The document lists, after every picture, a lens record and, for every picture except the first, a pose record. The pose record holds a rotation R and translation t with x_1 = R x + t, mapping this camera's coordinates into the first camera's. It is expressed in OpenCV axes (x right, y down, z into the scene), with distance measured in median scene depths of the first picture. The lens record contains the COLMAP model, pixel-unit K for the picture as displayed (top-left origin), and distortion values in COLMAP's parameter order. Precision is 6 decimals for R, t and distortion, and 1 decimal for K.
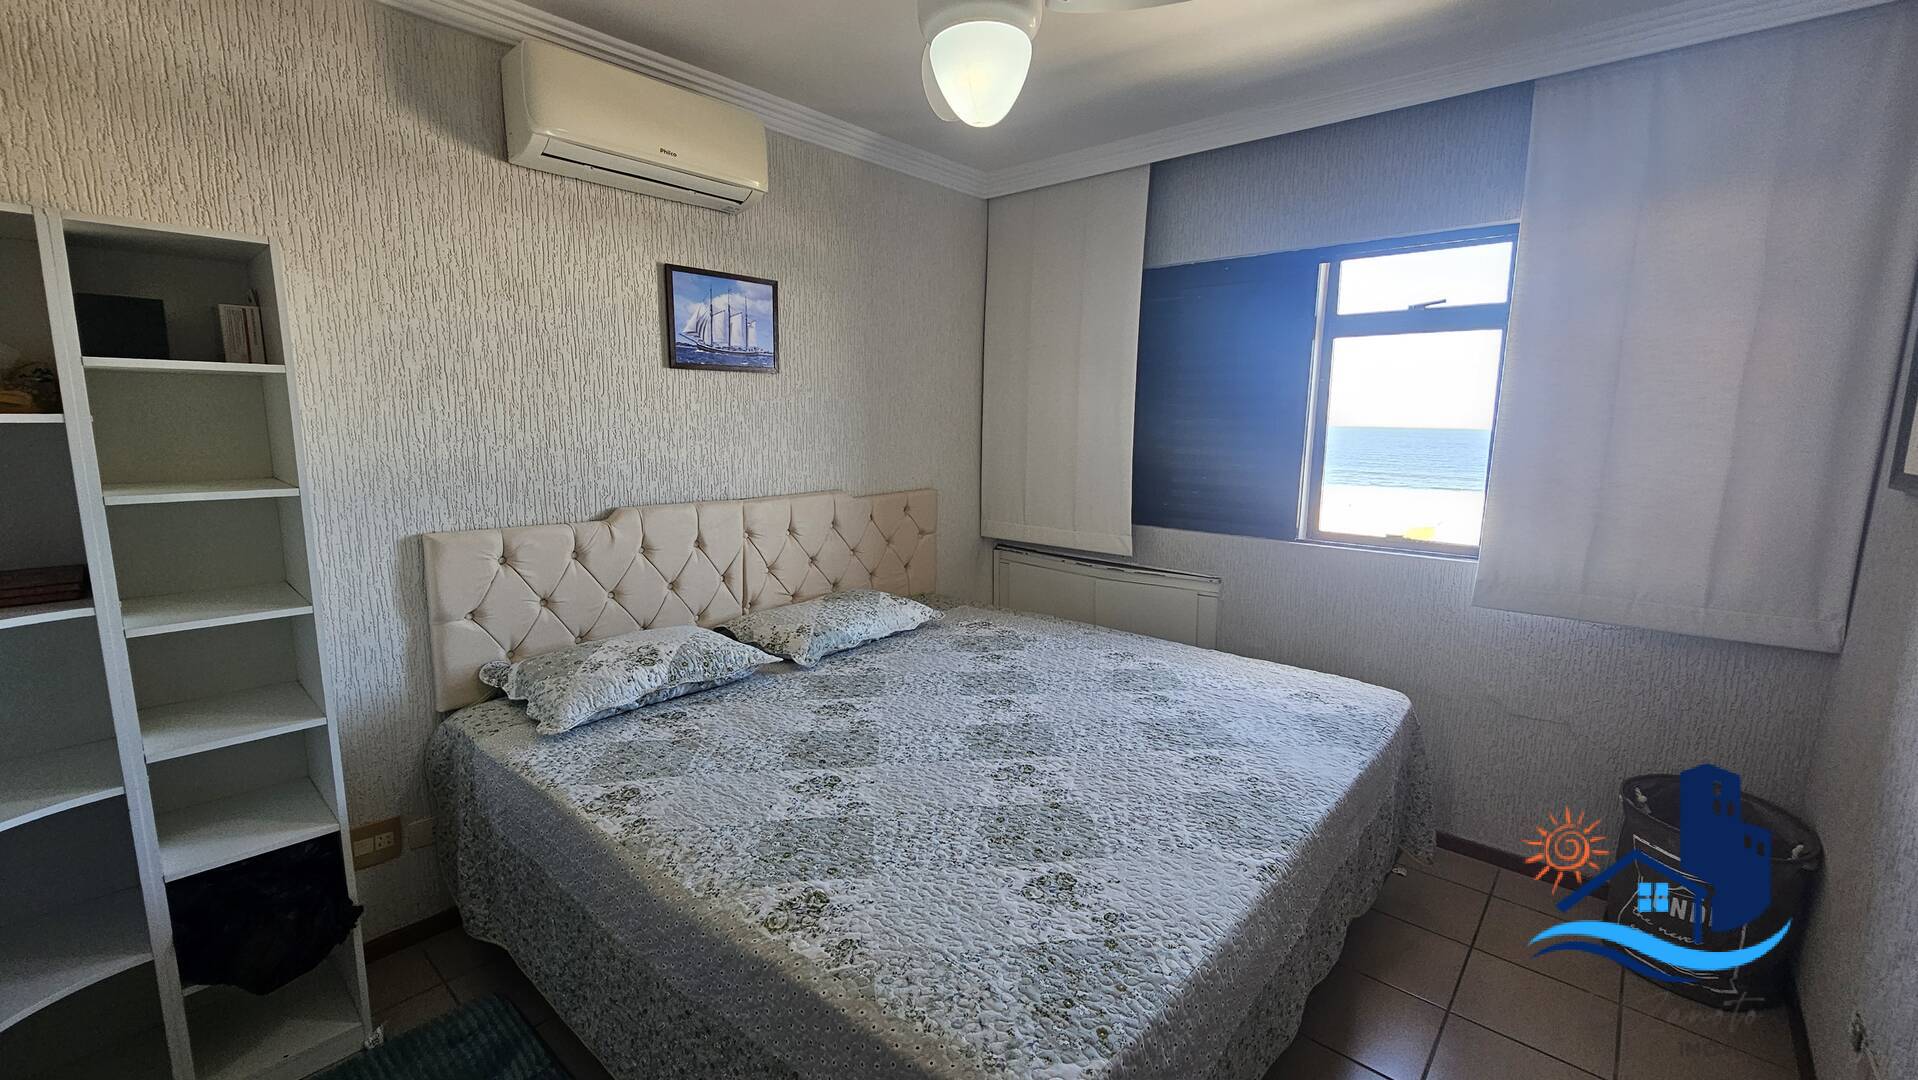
lens RADIAL K [[785.4, 0, 962.0], [0, 785.4, 550.2], [0, 0, 1]] dist [-0.009588, 0.002369]
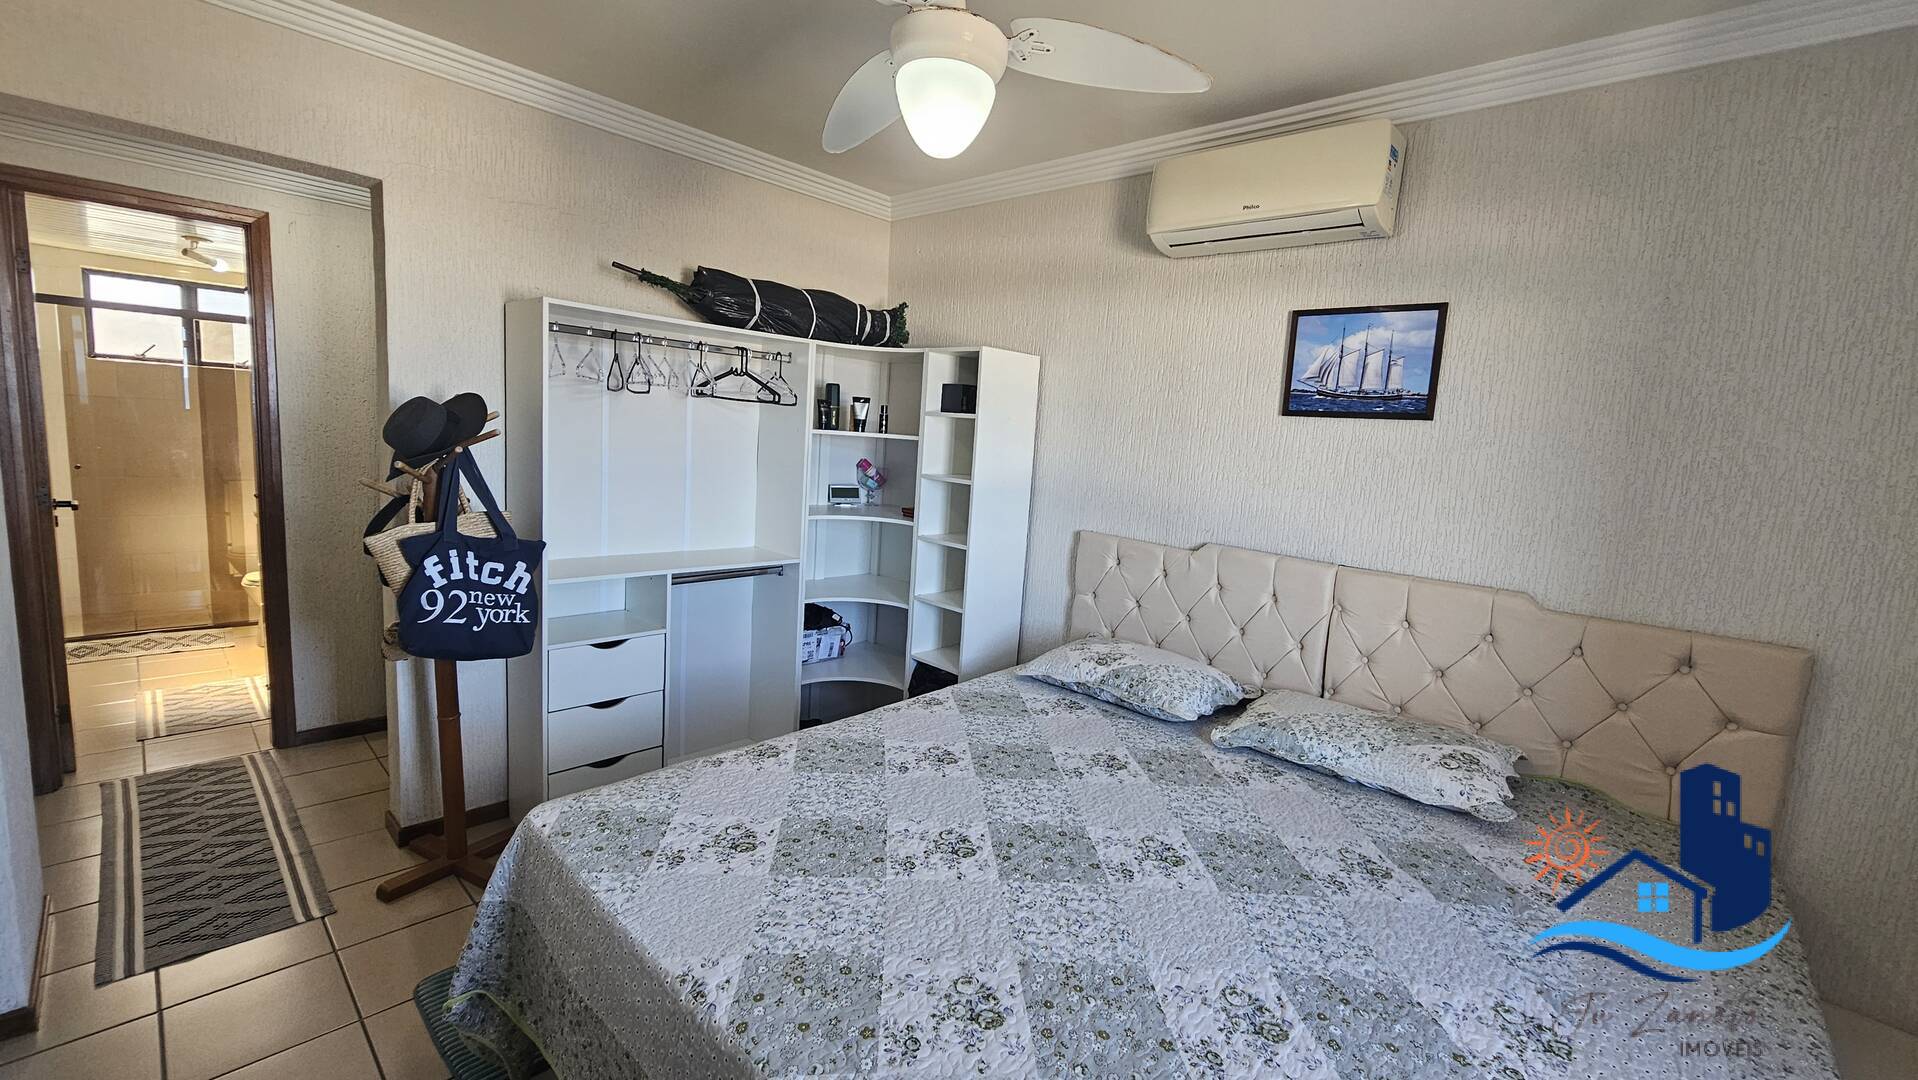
lens RADIAL K [[785.4, 0, 978.1], [0, 785.4, 554.0], [0, 0, 1]] dist [-0.009588, 0.002369]
pose [[-0.026185, 0.139194, -0.989919, 0.629421], [-0.239492, 0.960547, 0.141399, -0.112703], [0.970545, 0.240780, 0.008184, 0.660241]]
